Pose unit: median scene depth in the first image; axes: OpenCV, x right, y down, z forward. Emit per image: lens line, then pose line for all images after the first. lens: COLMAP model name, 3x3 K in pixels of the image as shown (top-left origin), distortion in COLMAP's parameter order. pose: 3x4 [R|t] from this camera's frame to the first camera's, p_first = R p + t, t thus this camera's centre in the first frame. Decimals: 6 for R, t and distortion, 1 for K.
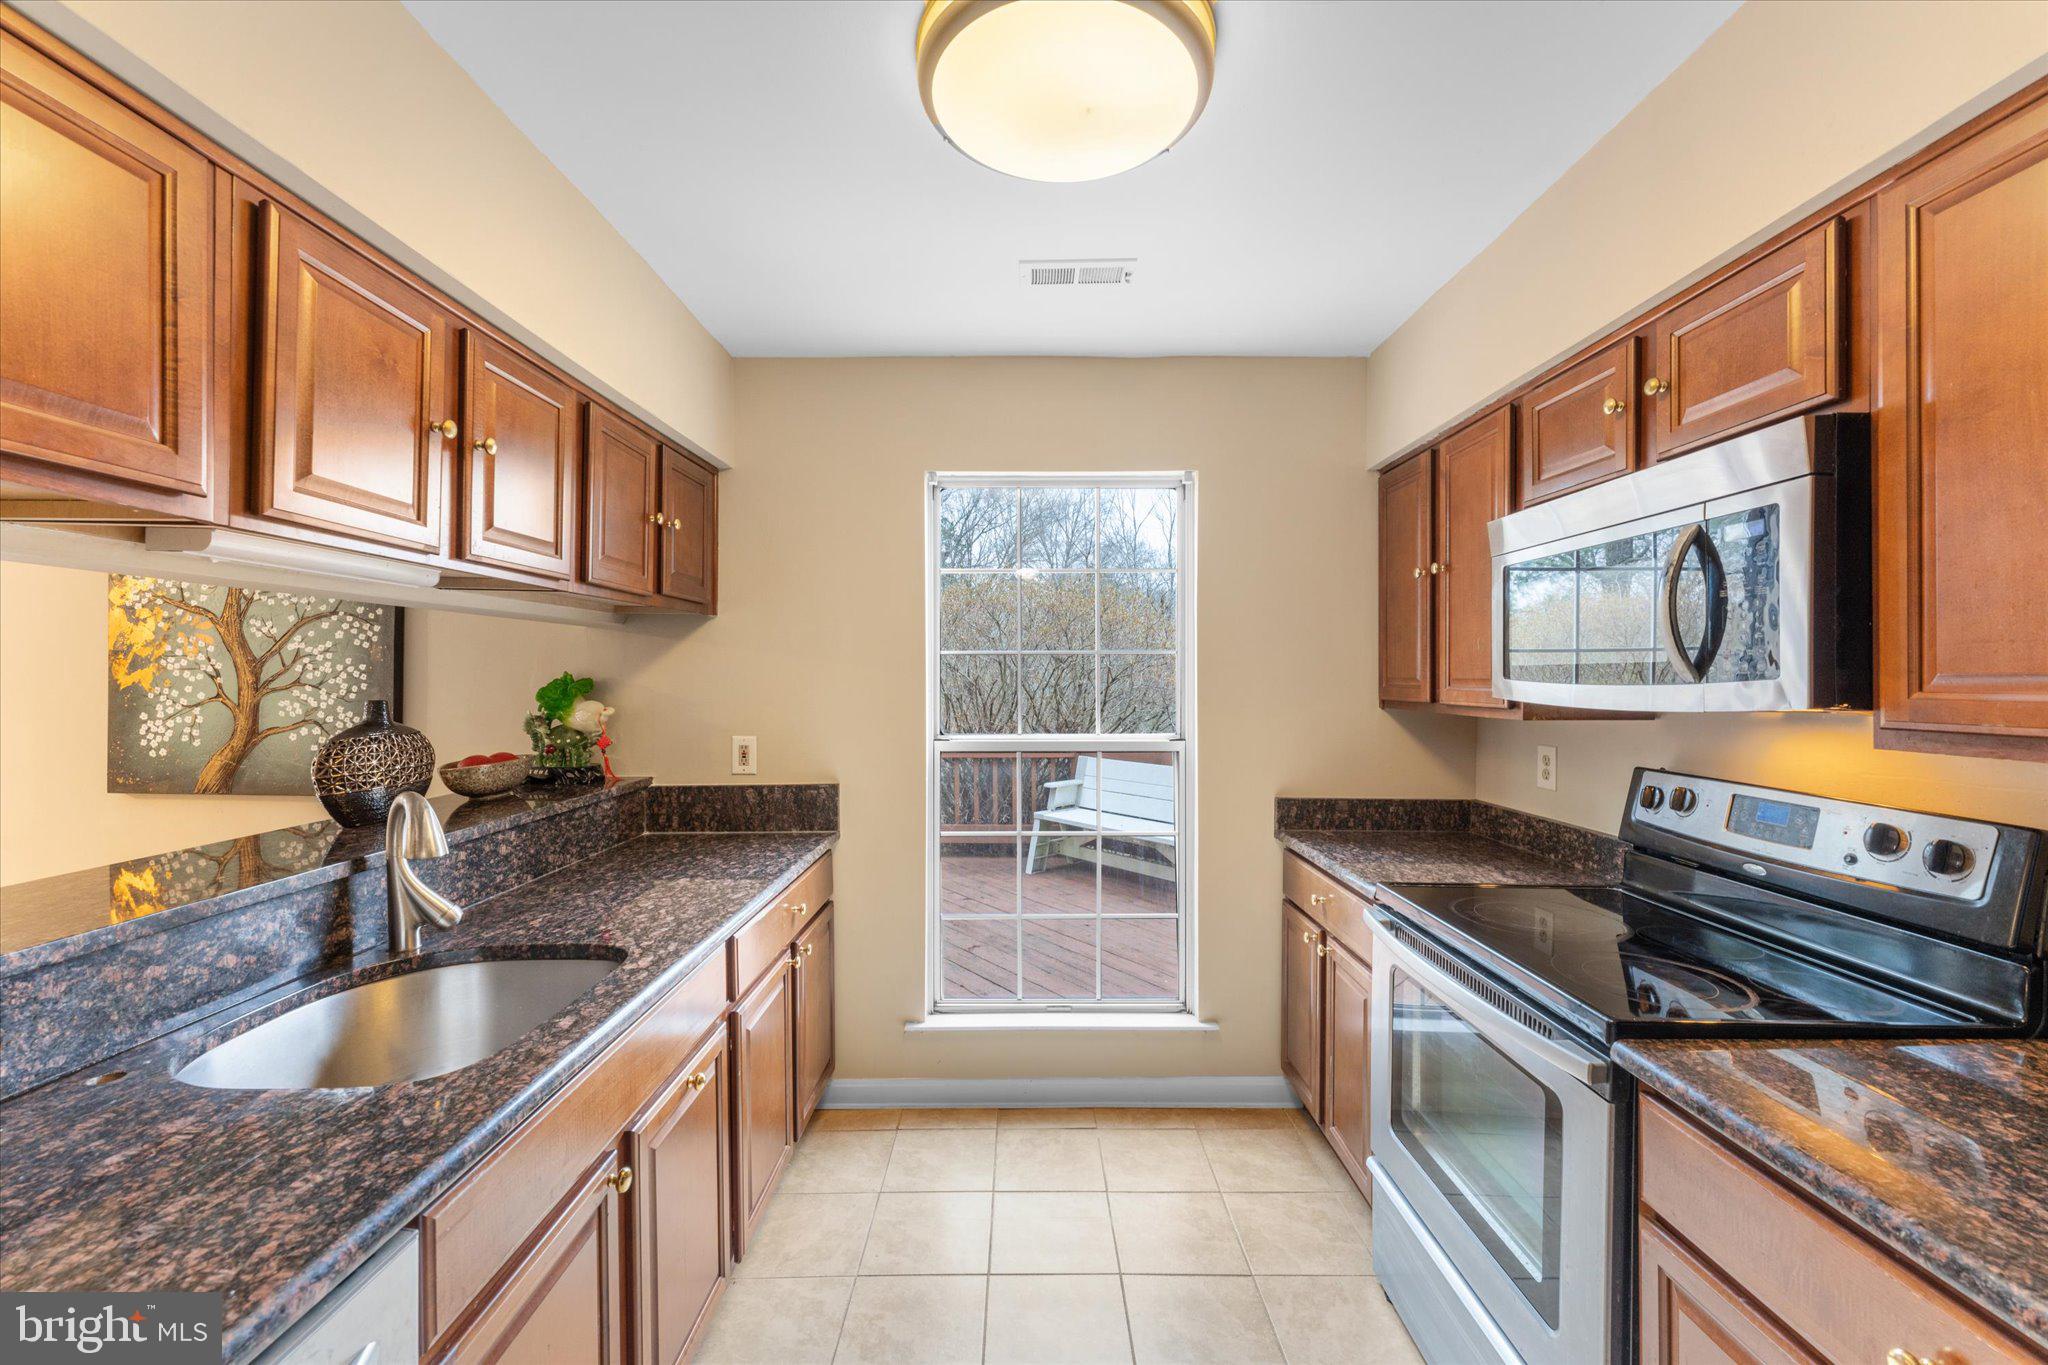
lens RADIAL K [[796.3, 0, 1033.4], [0, 796.3, 680.0], [0, 0, 1]] dist [0.001192, -0.000284]
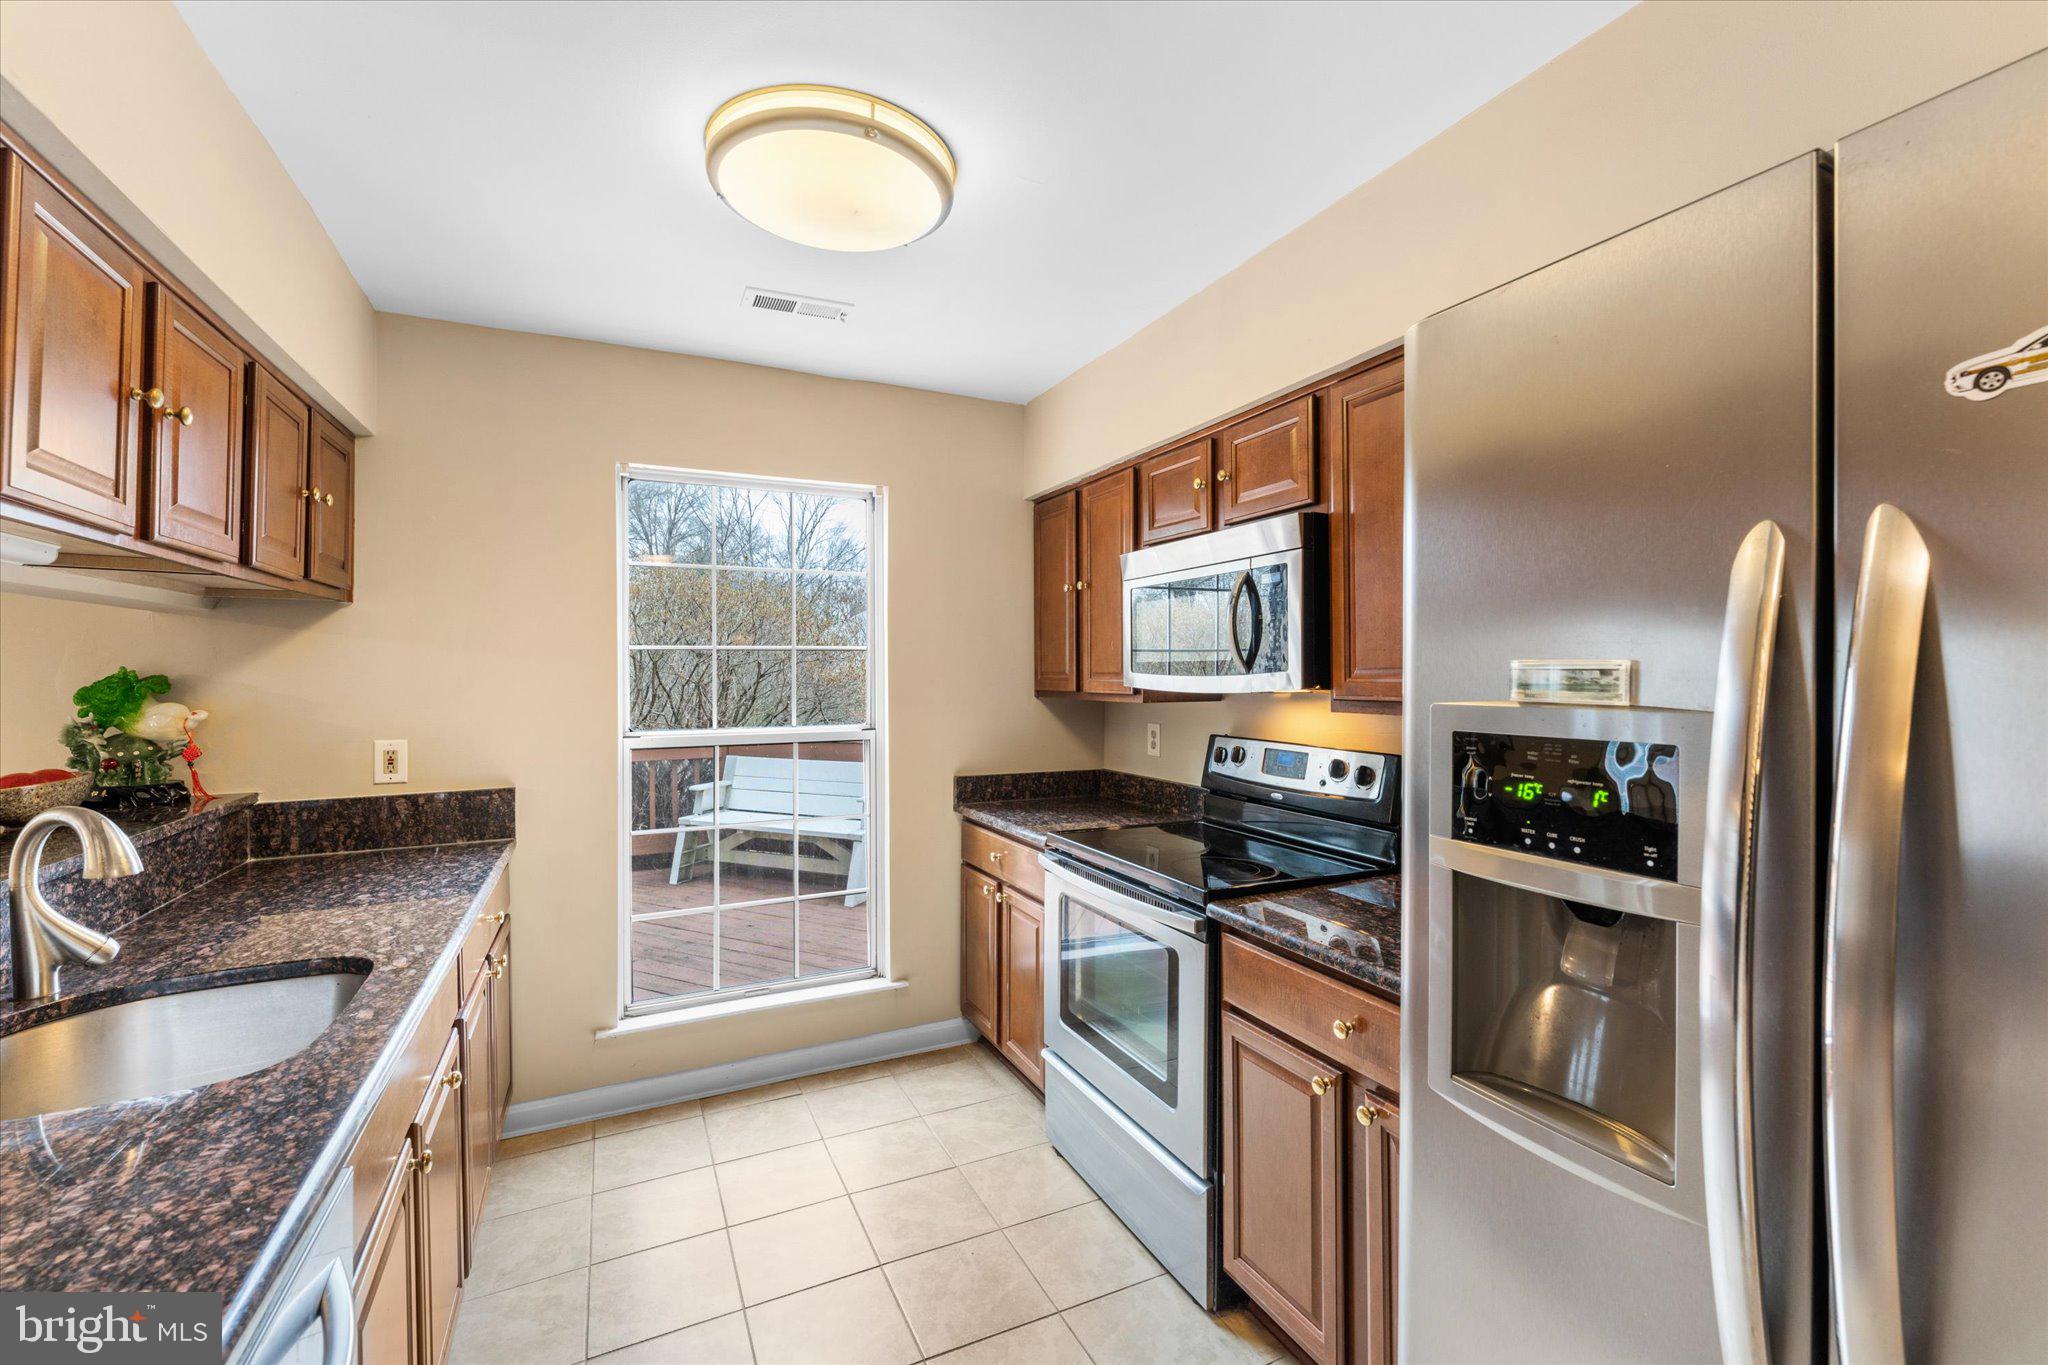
lens RADIAL K [[862.1, 0, 1012.8], [0, 862.1, 673.2], [0, 0, 1]] dist [0.002649, -0.000725]
pose [[0.904528, -0.003159, 0.426403, -0.182081], [0.004925, 0.999983, -0.003037, 0.003232], [-0.426386, 0.004847, 0.904528, -0.199182]]
